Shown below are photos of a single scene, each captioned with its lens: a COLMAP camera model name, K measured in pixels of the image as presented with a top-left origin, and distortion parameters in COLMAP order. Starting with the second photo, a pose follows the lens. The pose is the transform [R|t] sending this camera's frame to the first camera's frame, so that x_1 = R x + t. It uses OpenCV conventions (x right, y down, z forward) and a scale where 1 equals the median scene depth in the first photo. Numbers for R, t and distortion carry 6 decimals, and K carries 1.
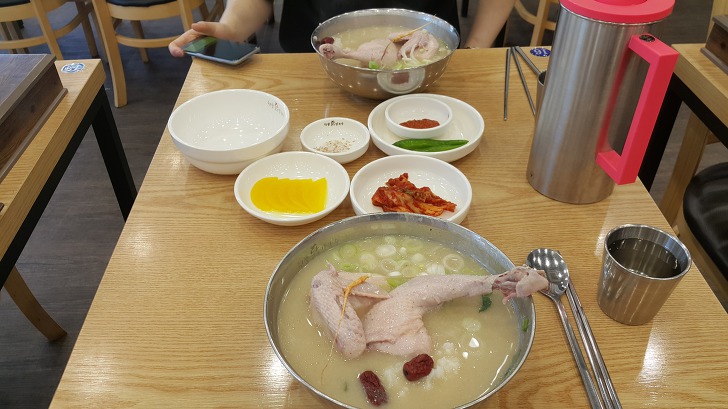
lens RADIAL K [[627.6, 0, 363.4], [0, 627.6, 221.8], [0, 0, 1]] dist [0.009953, 0.009676]
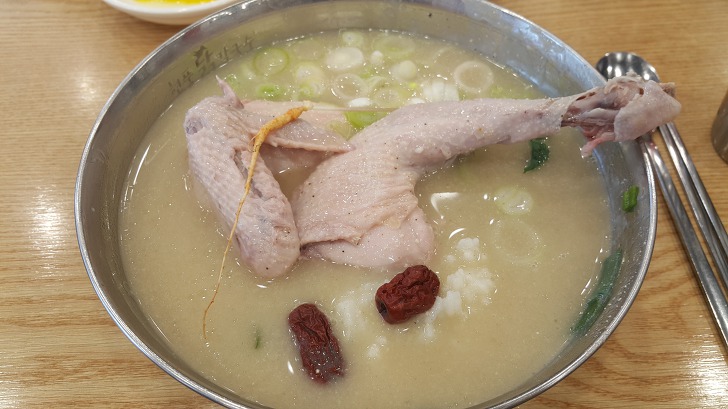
lens RADIAL K [[627.6, 0, 363.4], [0, 627.6, 221.8], [0, 0, 1]] dist [0.009953, 0.009676]
pose [[0.999398, -0.029918, 0.017540, 0.043561], [0.024684, 0.968903, 0.246207, 0.055356], [-0.024361, -0.245626, 0.969058, 0.514446]]
